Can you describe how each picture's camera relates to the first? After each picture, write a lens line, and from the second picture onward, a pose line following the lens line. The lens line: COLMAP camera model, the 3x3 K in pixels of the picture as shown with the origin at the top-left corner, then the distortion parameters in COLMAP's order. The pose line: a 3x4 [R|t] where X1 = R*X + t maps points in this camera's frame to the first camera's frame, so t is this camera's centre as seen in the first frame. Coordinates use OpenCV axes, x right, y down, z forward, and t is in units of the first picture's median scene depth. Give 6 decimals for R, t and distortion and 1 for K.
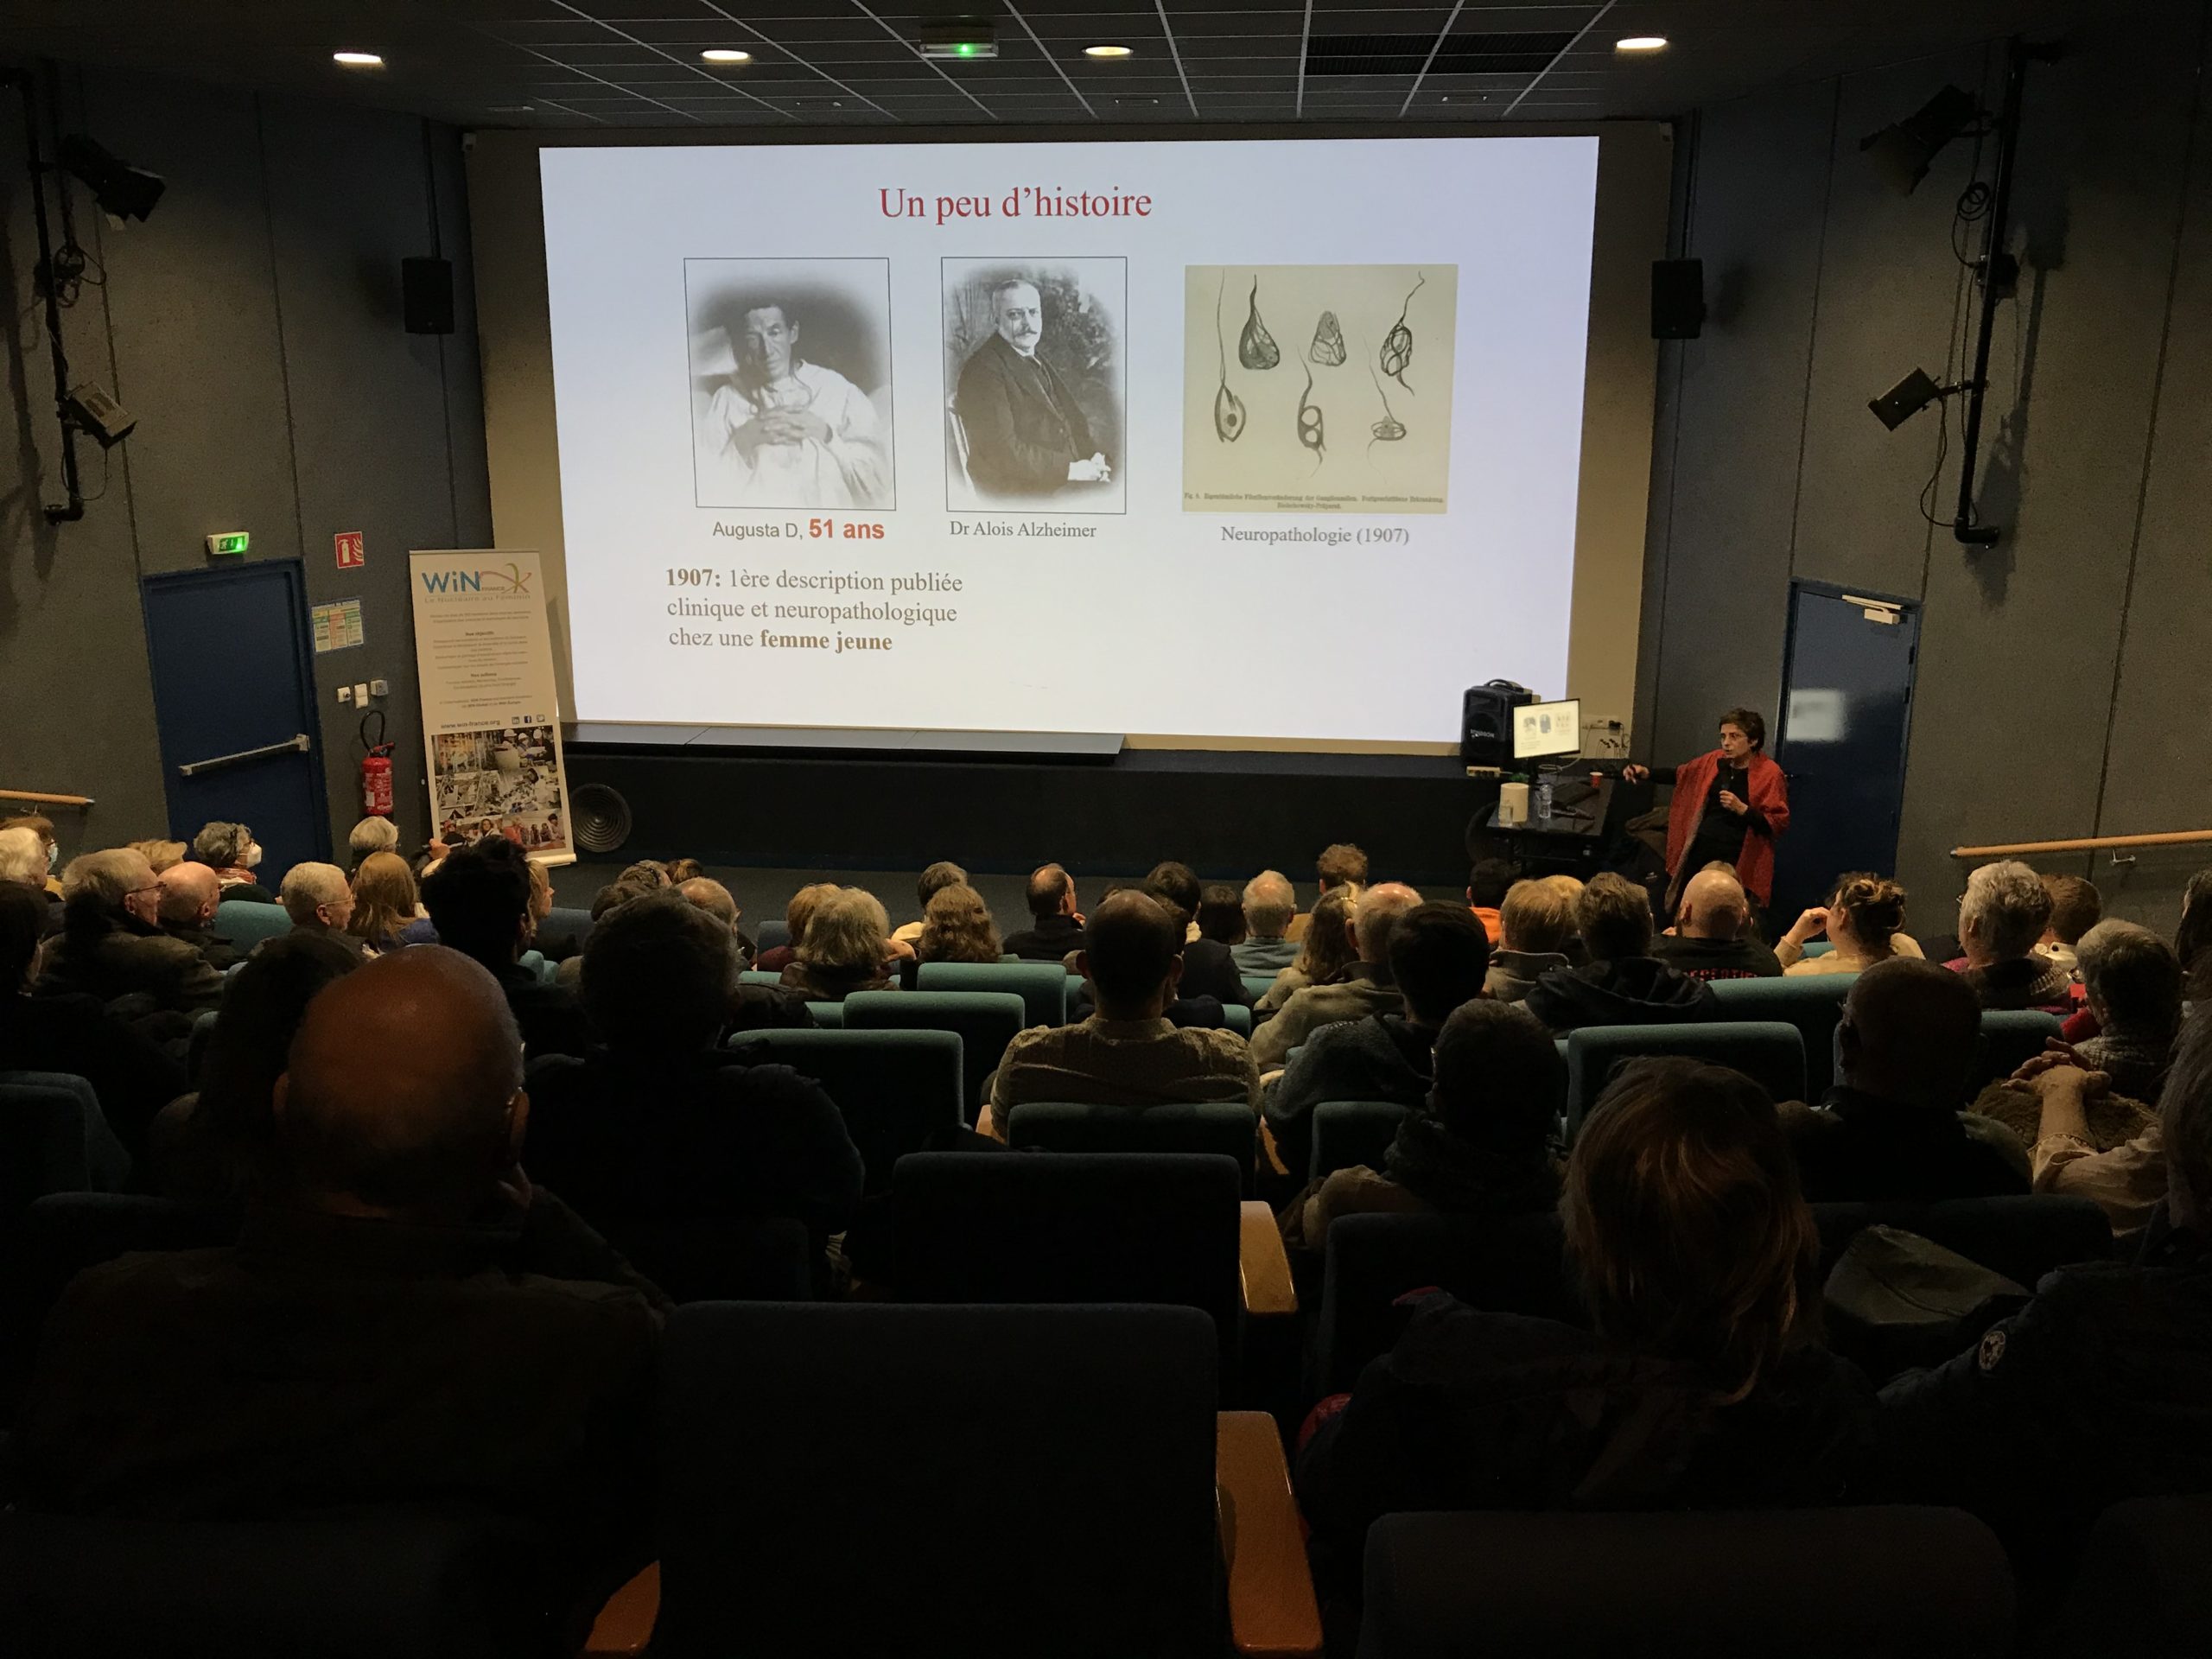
lens RADIAL K [[1812.1, 0, 1106.0], [0, 1812.1, 829.5], [0, 0, 1]] dist [0.048046, 0.001414]
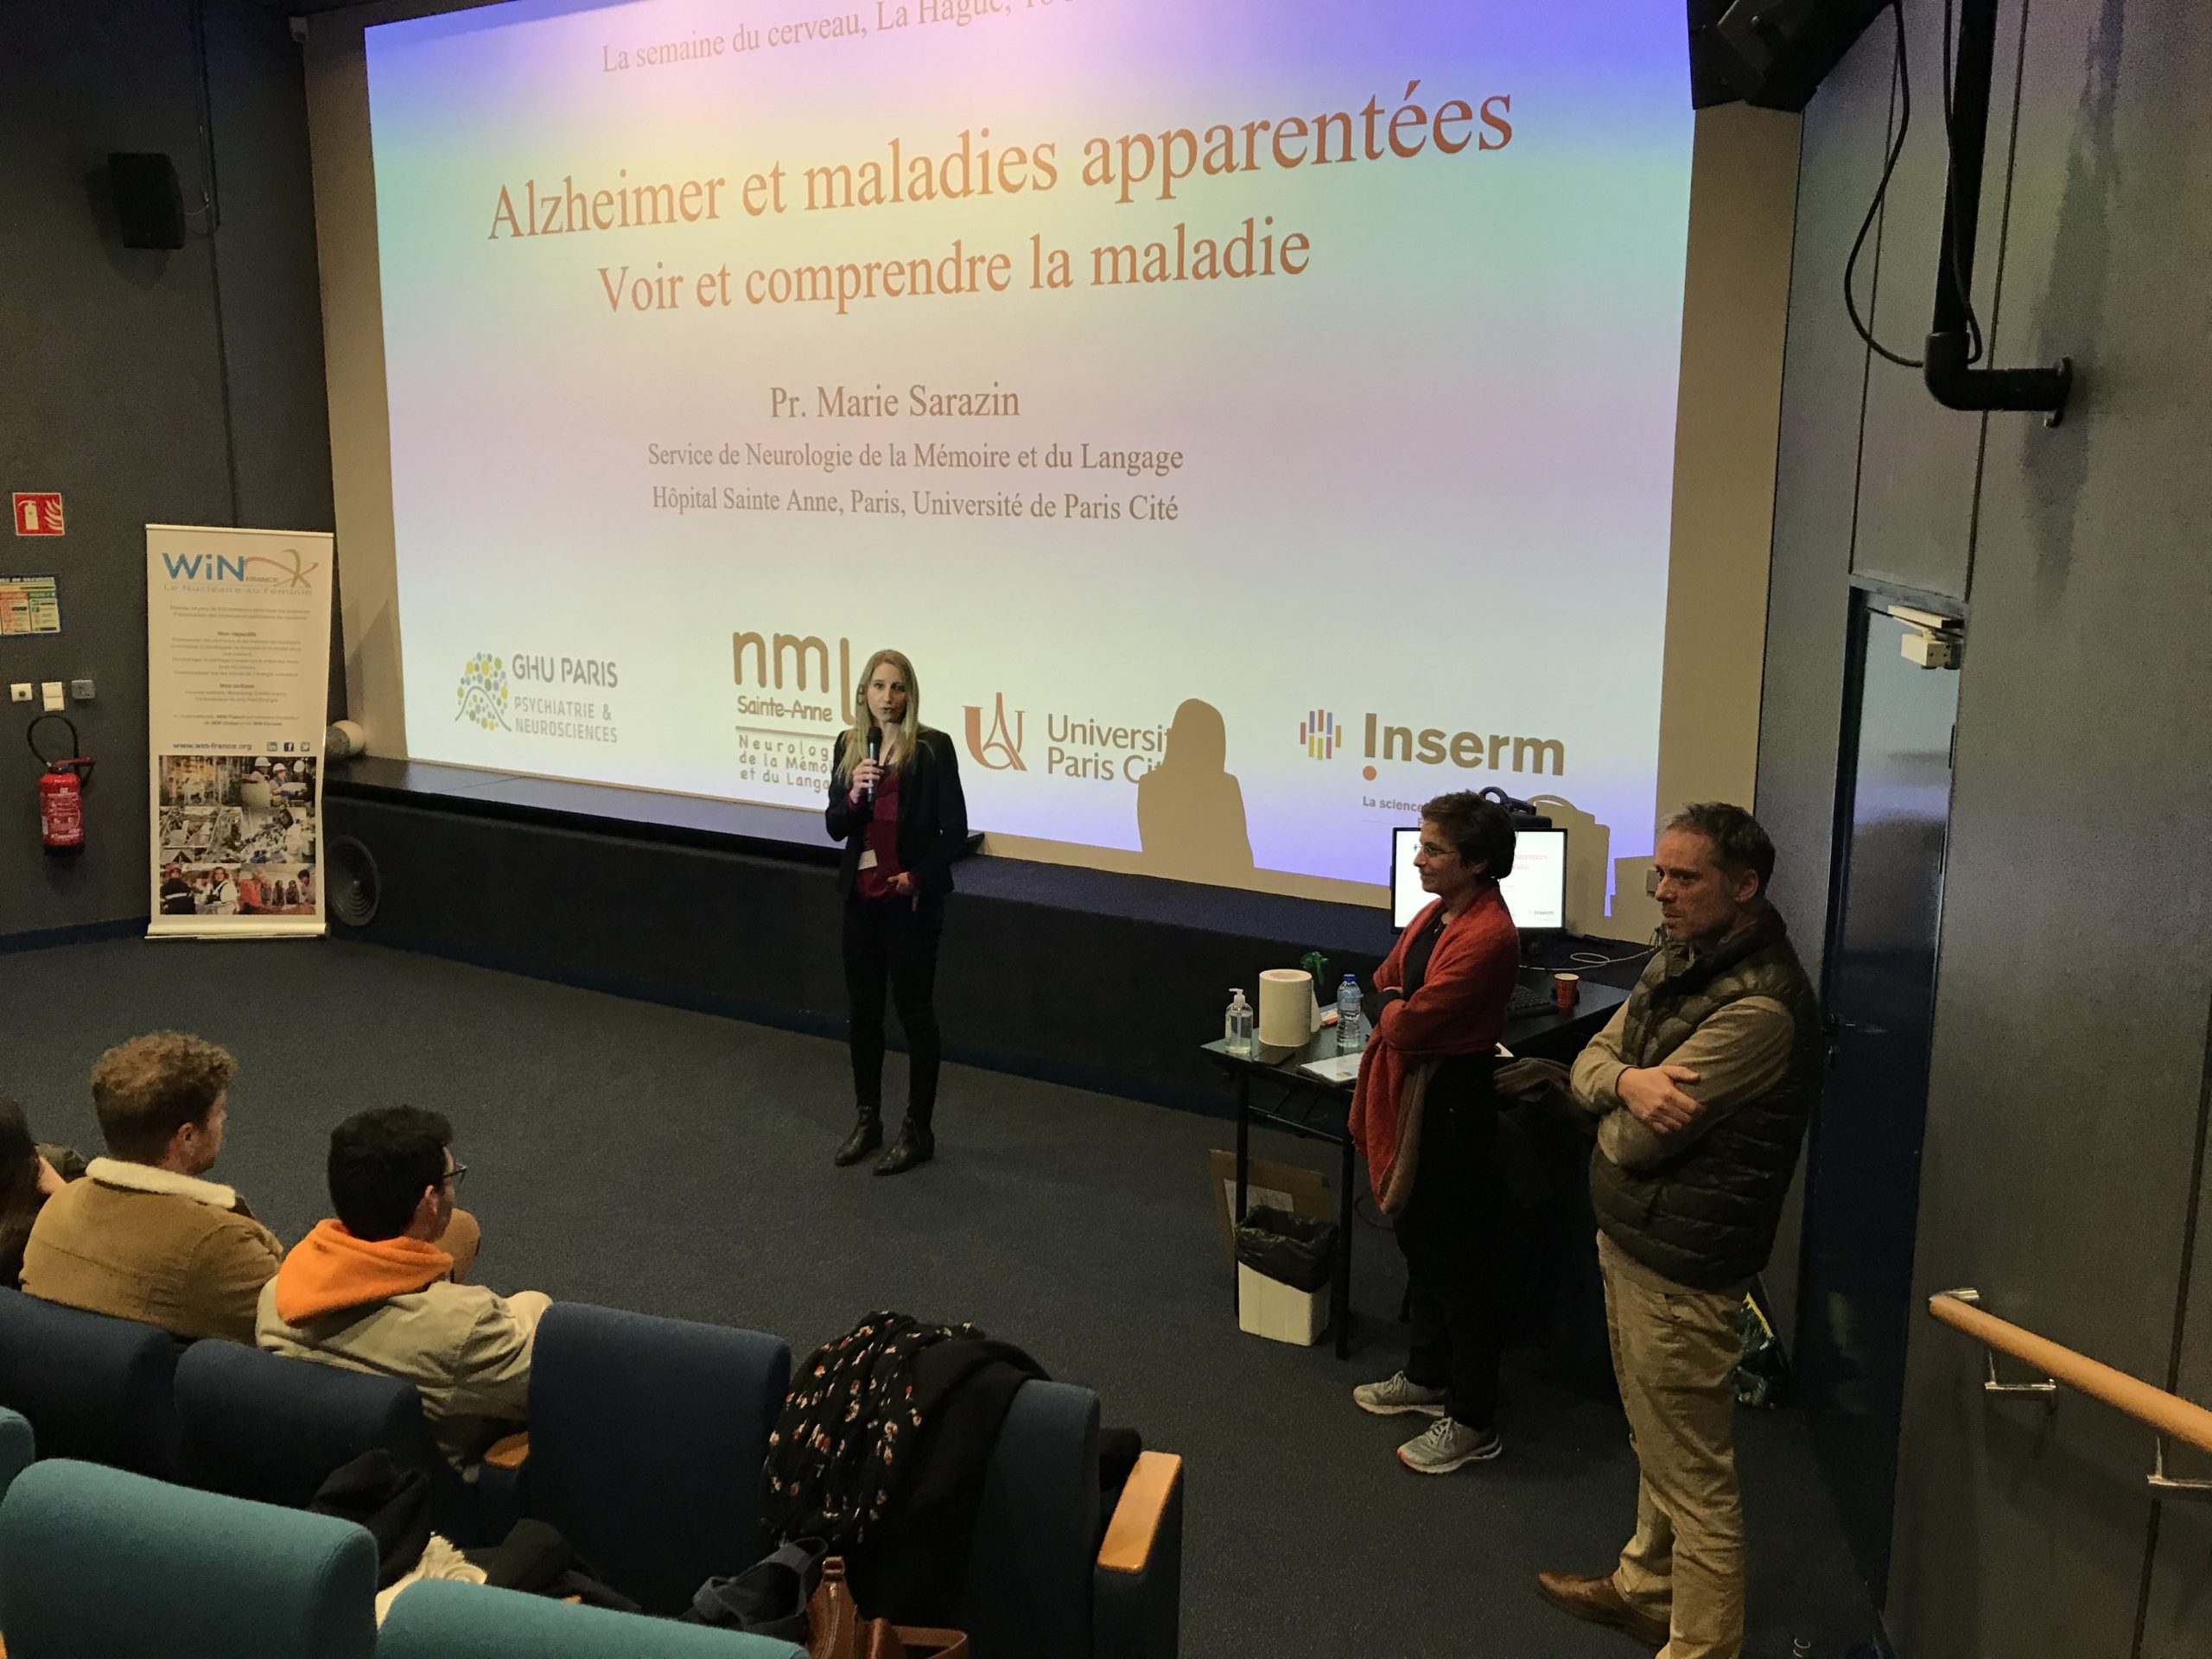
lens RADIAL K [[1812.1, 0, 1106.0], [0, 1812.1, 829.5], [0, 0, 1]] dist [0.048046, 0.001414]
pose [[0.891257, 0.085764, -0.445314, 0.353901], [-0.117616, 0.992069, -0.044332, -0.031818], [0.437980, 0.091887, 0.894276, 0.455923]]
